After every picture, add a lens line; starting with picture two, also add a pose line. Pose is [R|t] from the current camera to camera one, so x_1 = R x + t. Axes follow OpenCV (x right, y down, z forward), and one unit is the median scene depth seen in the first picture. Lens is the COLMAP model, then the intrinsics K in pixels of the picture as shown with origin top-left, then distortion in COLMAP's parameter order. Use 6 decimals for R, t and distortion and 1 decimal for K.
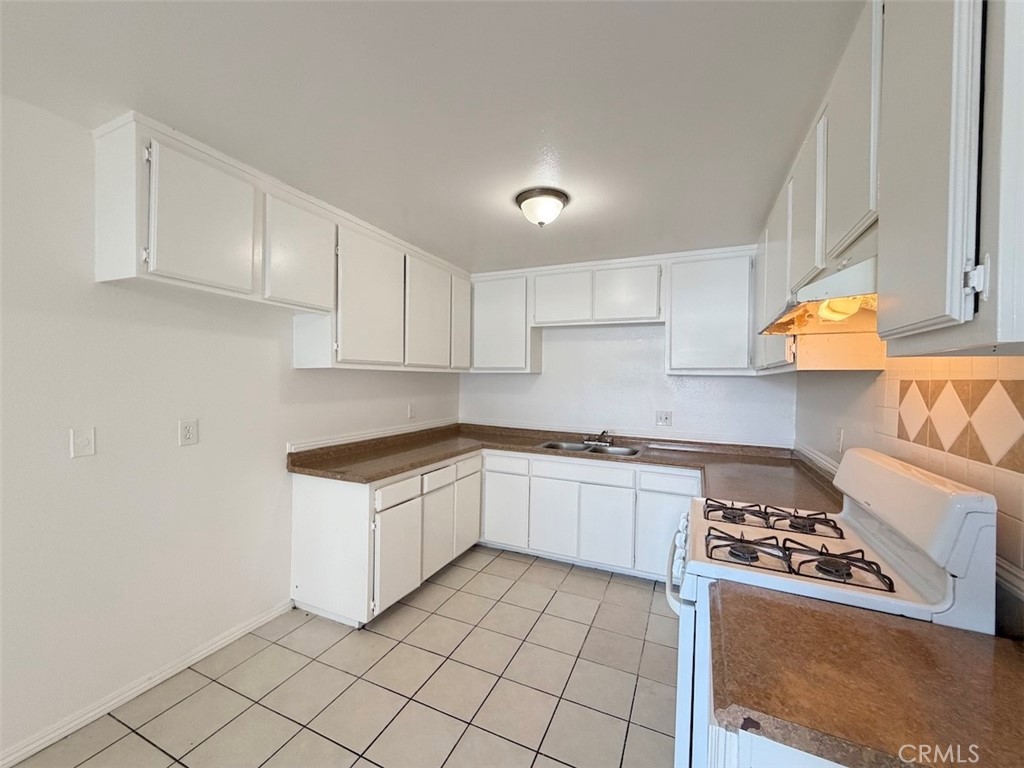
lens RADIAL K [[407.9, 0, 509.9], [0, 407.9, 385.8], [0, 0, 1]] dist [-0.001395, 0.000266]
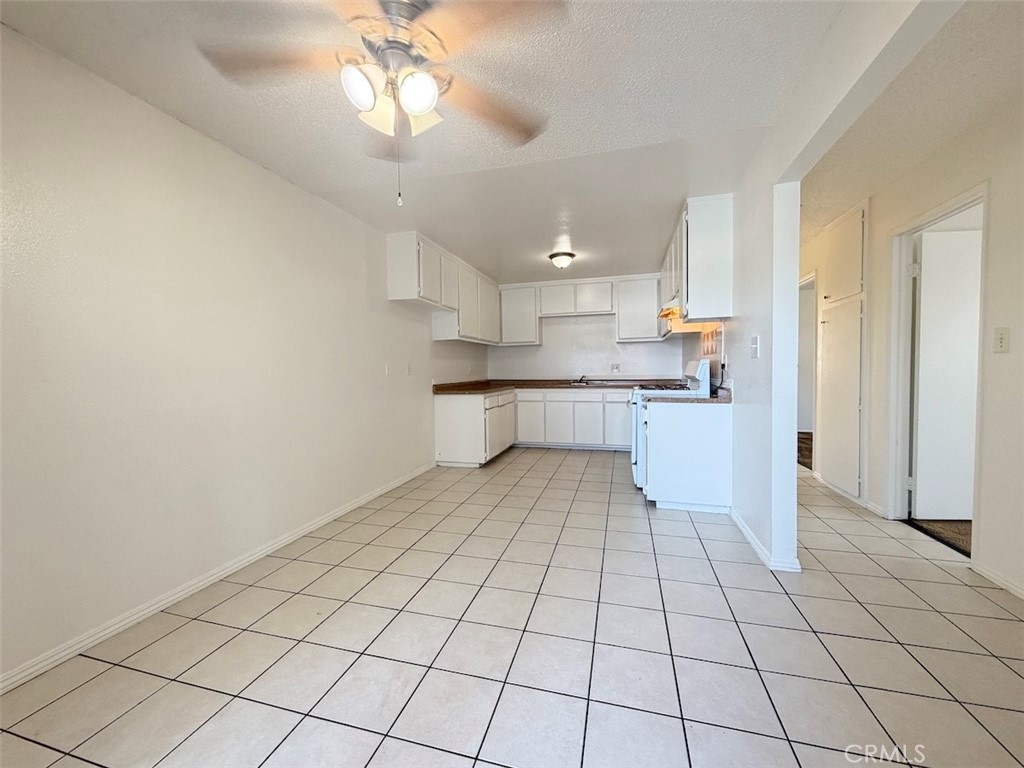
lens RADIAL K [[407.9, 0, 509.9], [0, 407.9, 385.8], [0, 0, 1]] dist [-0.001395, 0.000266]
pose [[0.988355, -0.038371, 0.147247, -0.396114], [0.034734, 0.999027, 0.027193, 0.110454], [-0.148147, -0.021762, 0.988726, -0.801808]]
